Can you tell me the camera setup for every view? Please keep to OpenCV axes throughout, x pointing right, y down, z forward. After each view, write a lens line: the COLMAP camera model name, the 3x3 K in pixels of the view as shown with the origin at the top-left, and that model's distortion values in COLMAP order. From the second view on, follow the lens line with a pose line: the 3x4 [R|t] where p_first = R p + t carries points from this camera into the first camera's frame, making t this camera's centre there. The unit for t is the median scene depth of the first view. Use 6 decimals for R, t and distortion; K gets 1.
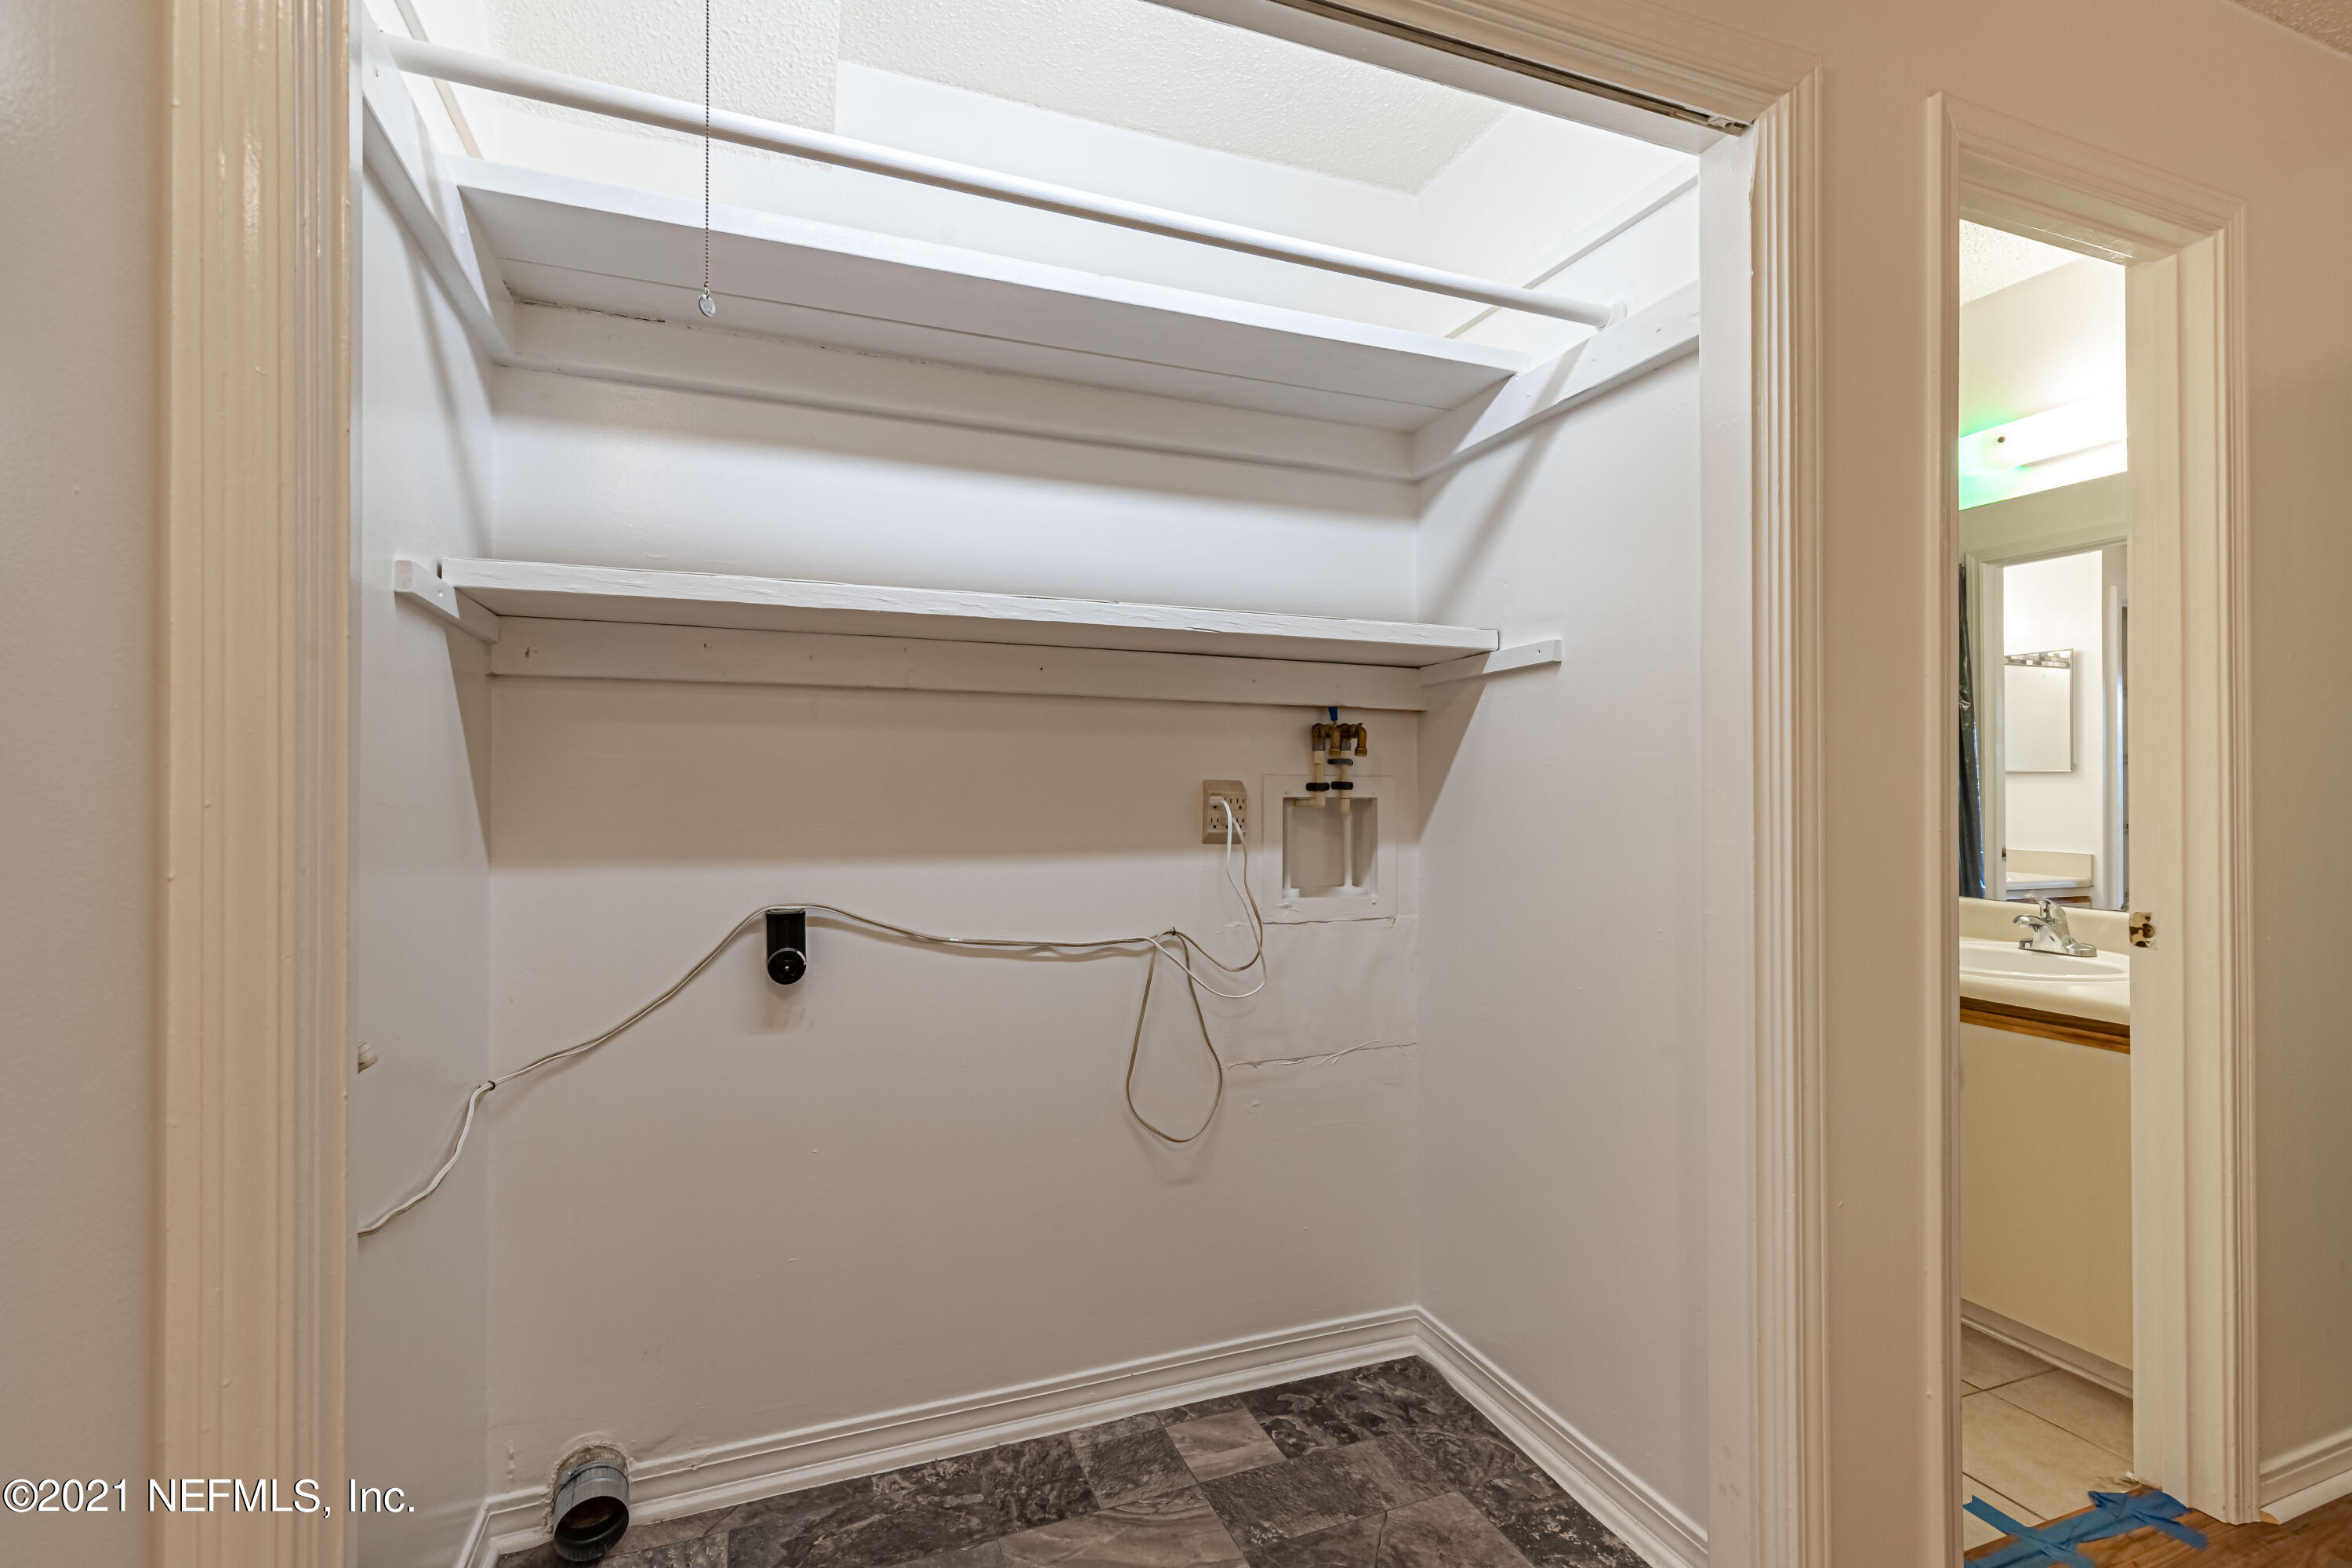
lens RADIAL K [[1054.6, 0, 1180.2], [0, 1054.6, 790.6], [0, 0, 1]] dist [0.003438, -0.001162]
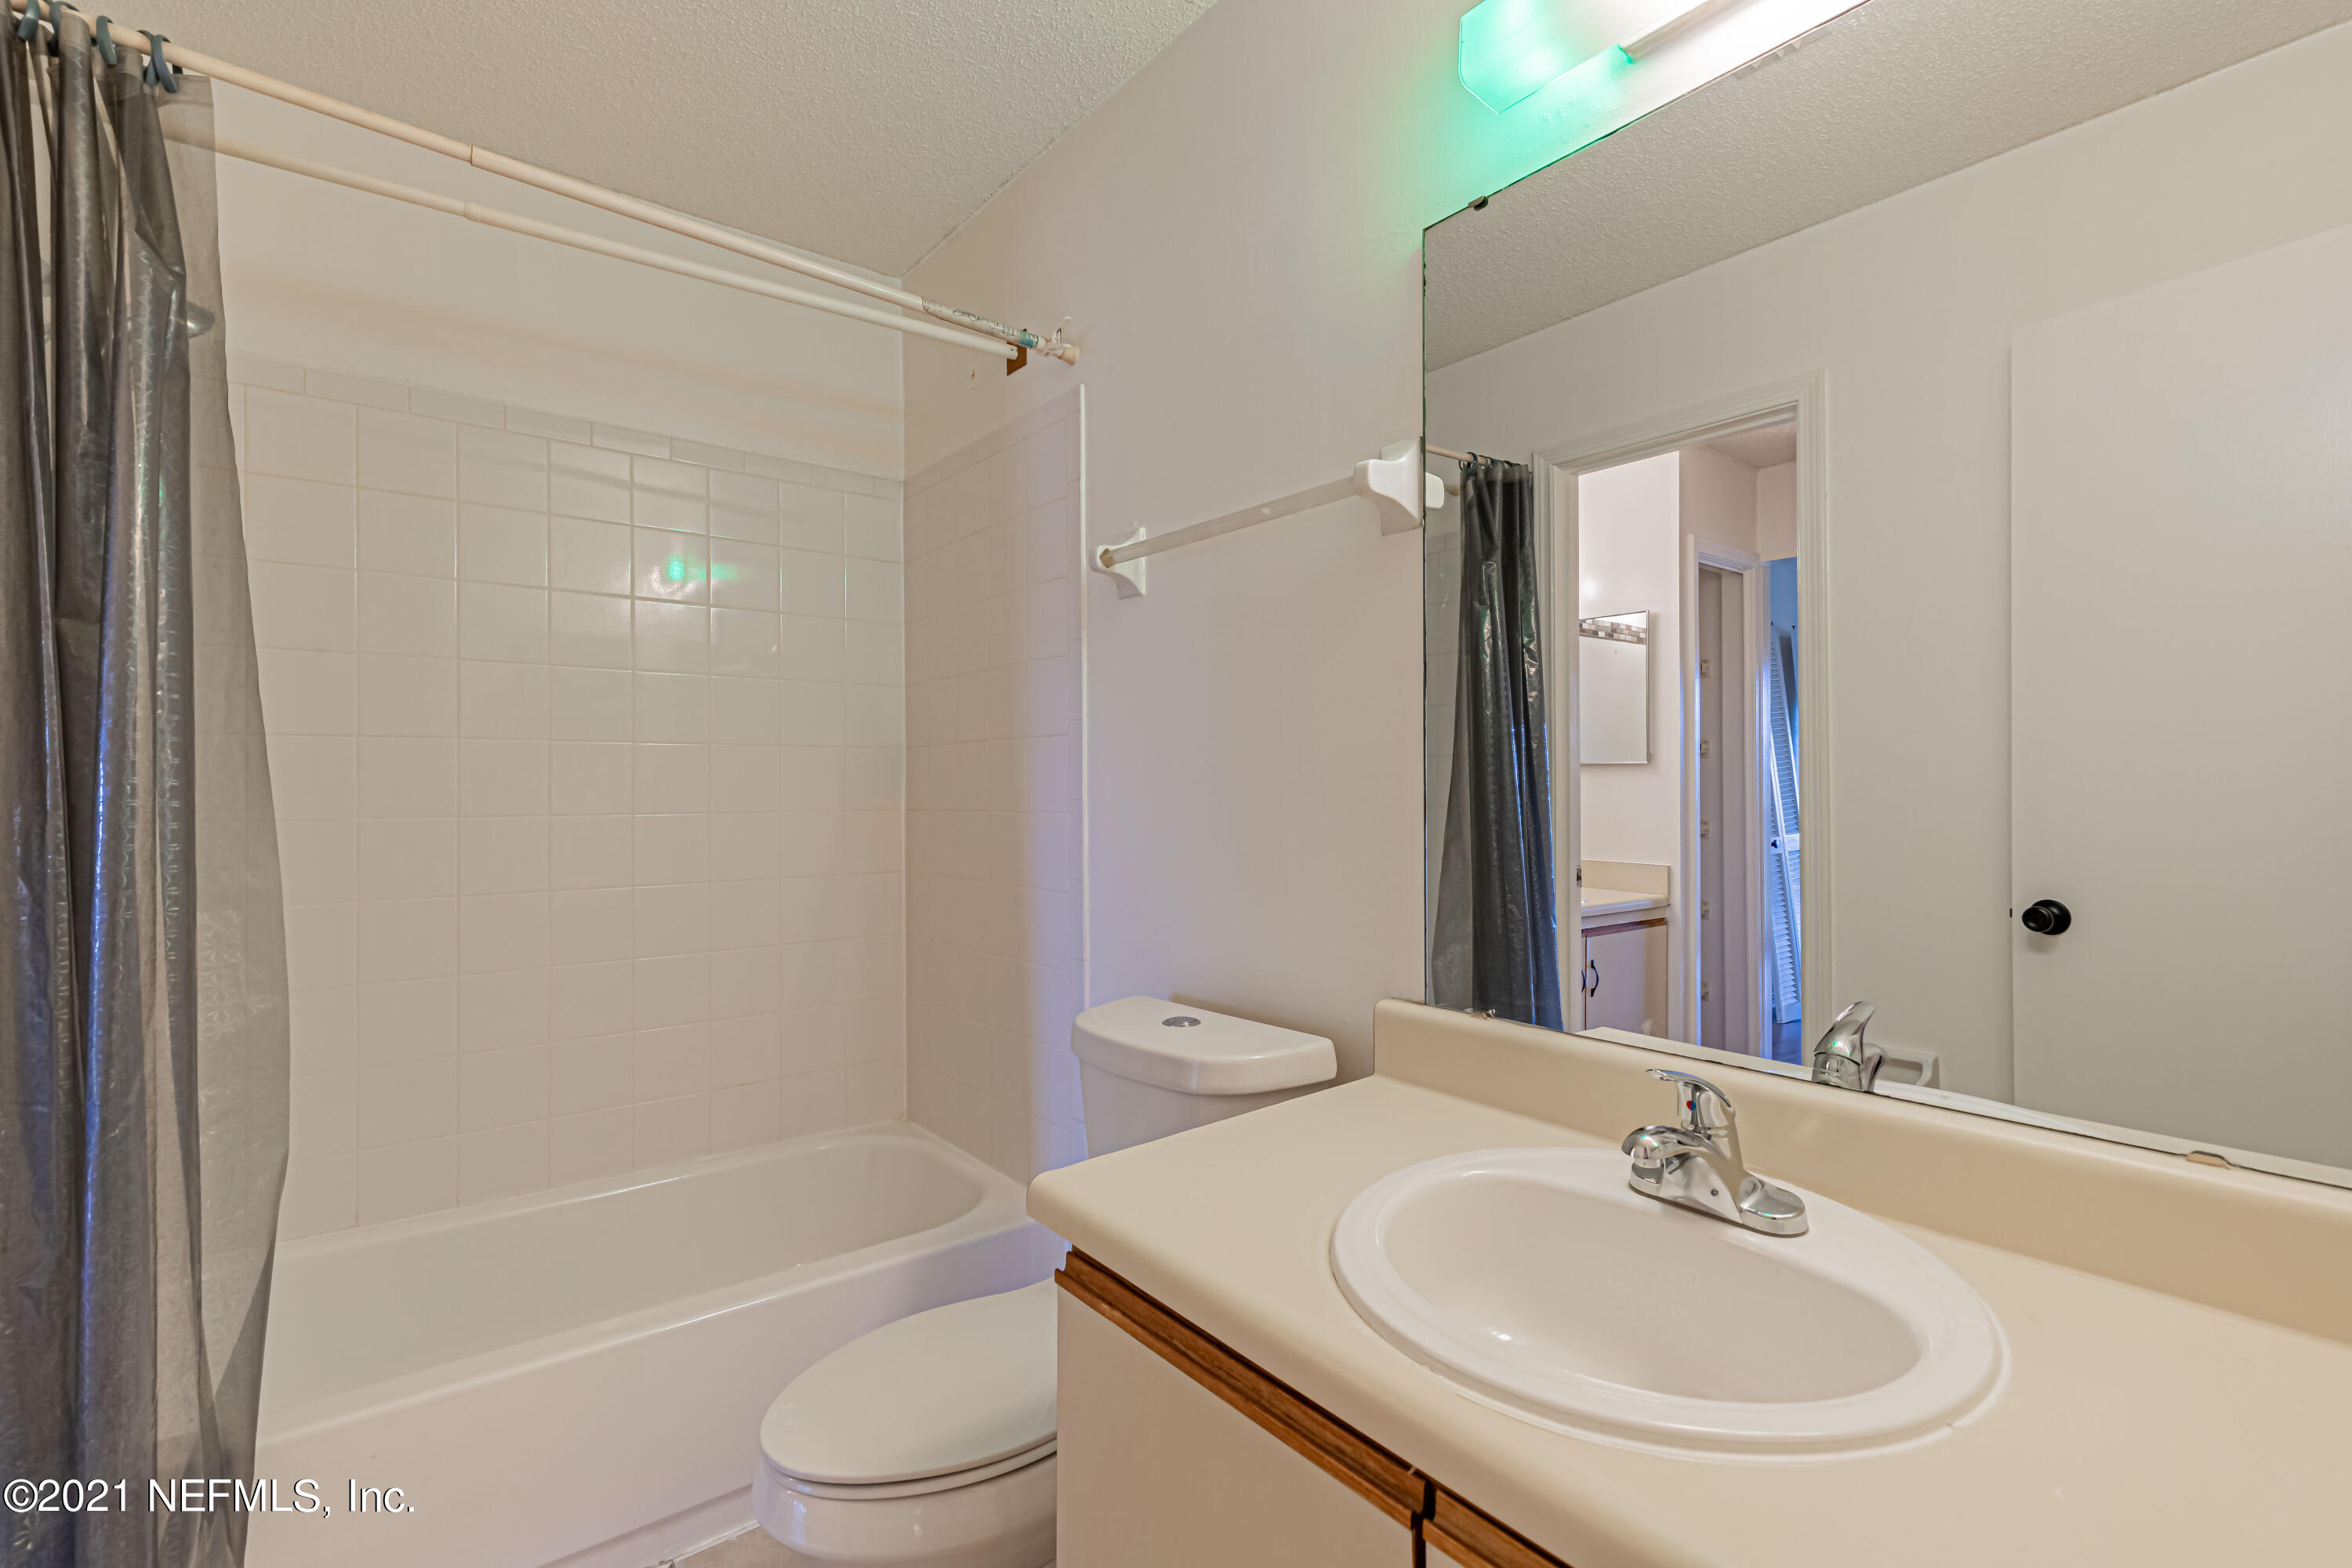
lens RADIAL K [[1054.6, 0, 1165.1], [0, 1054.6, 788.2], [0, 0, 1]] dist [0.003438, -0.001162]
pose [[0.956653, -0.002029, 0.291222, 0.255028], [0.002307, 0.999997, -0.000611, -0.000272], [-0.291219, 0.001256, 0.956655, 0.334975]]
